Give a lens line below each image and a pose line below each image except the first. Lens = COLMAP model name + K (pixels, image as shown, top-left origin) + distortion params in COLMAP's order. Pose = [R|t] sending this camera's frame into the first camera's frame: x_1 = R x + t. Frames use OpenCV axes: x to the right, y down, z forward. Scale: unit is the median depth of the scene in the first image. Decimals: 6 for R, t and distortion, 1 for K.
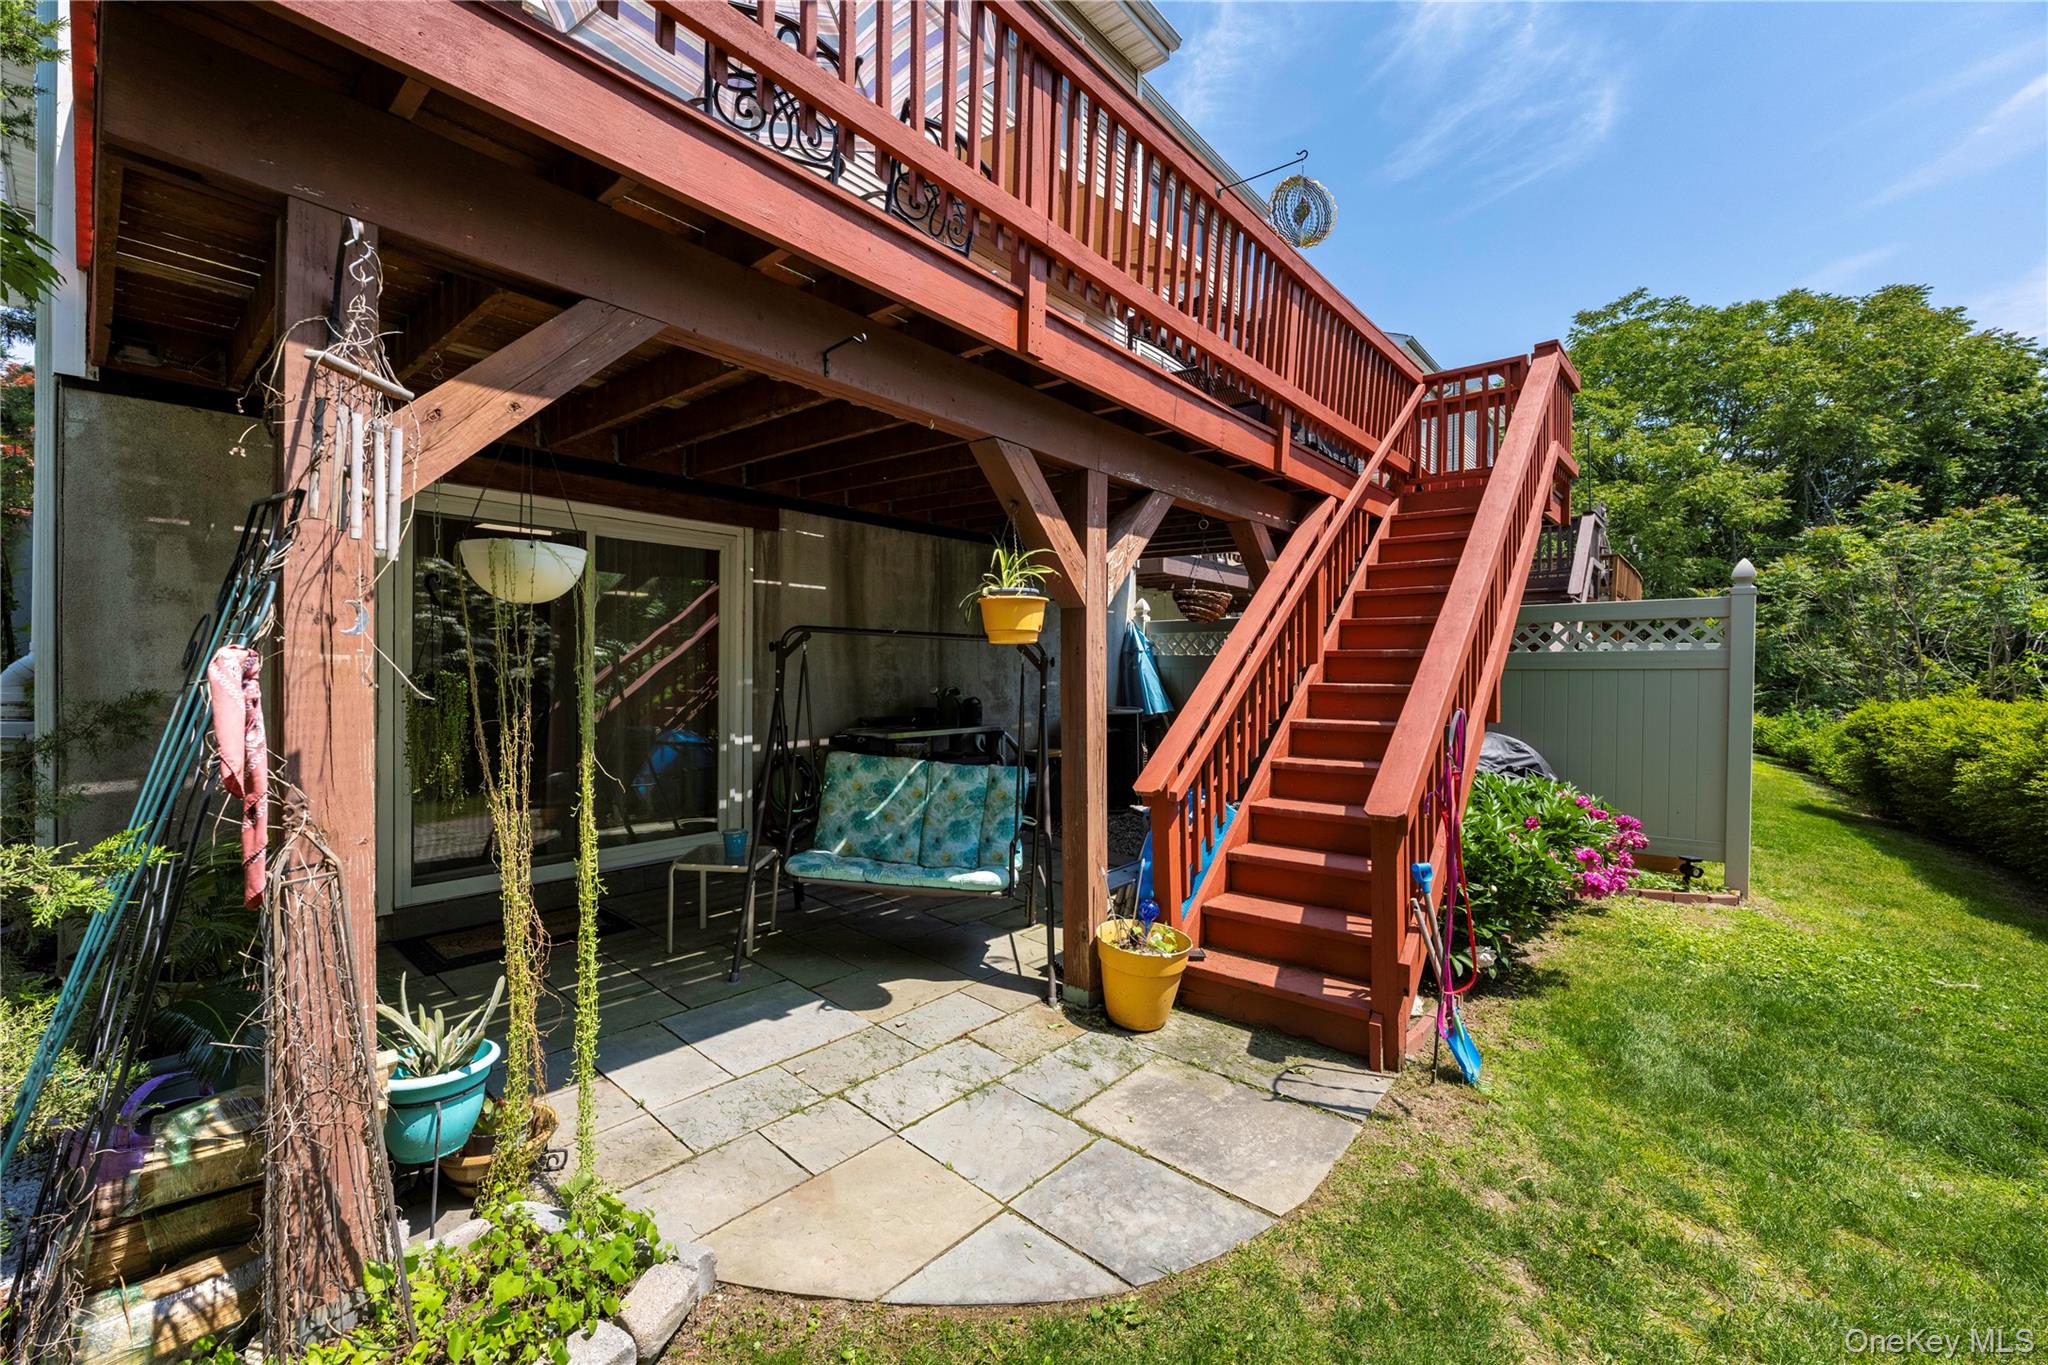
lens RADIAL K [[821.8, 0, 1024.6], [0, 821.8, 668.4], [0, 0, 1]] dist [0.000458, 0.000266]
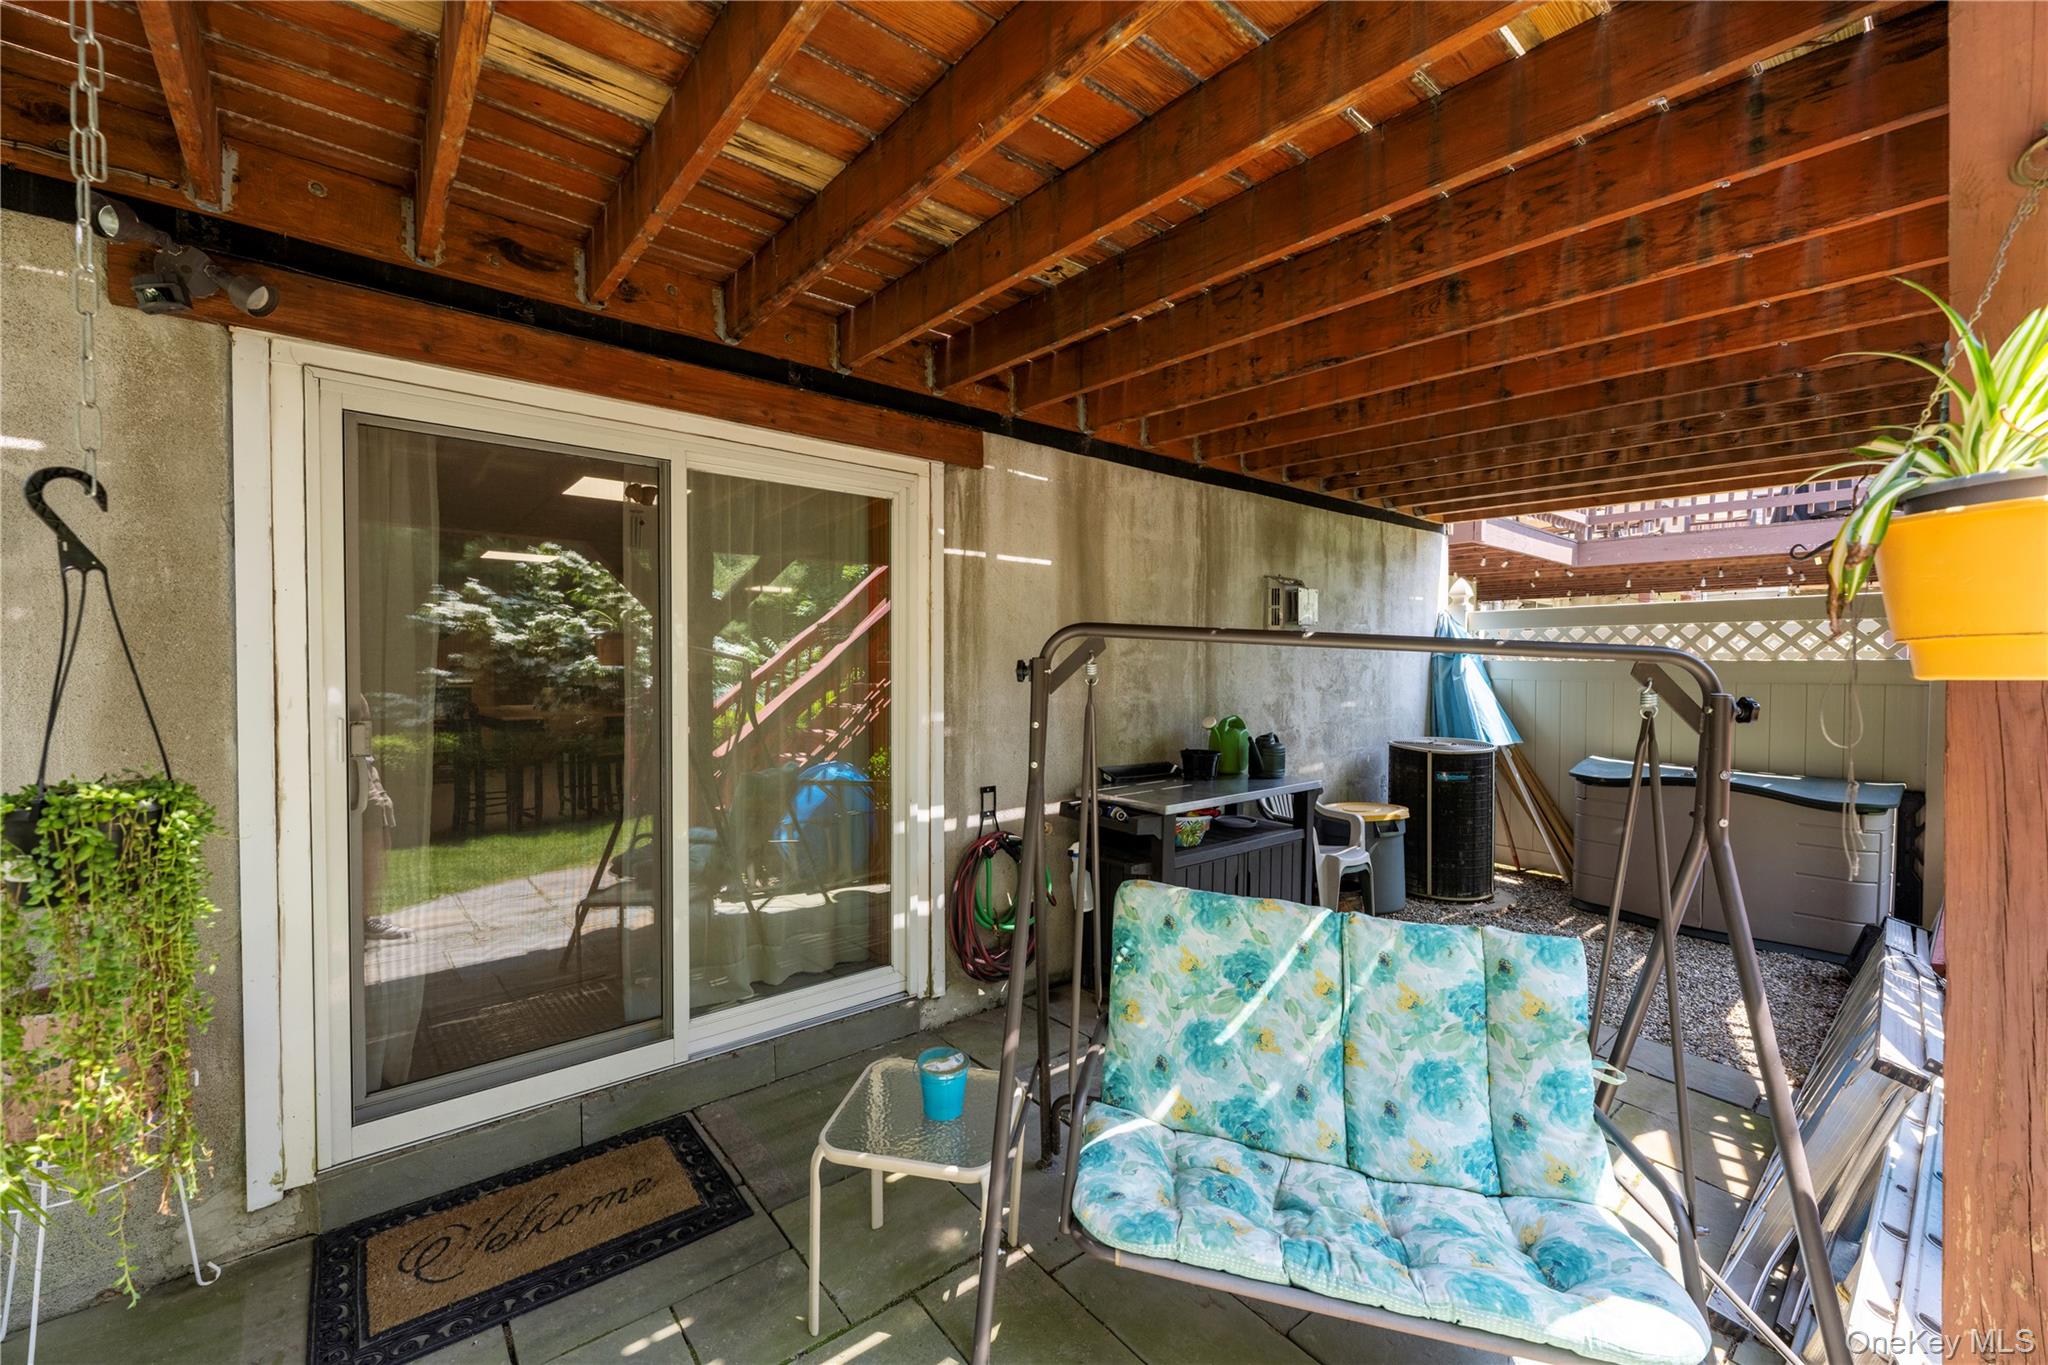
lens RADIAL K [[821.8, 0, 1031.3], [0, 821.8, 675.5], [0, 0, 1]] dist [0.000458, 0.000266]
pose [[0.987638, -0.001706, -0.156744, -0.175432], [0.003843, 0.999904, 0.013329, -0.022452], [0.156706, -0.013767, 0.987549, 0.419450]]
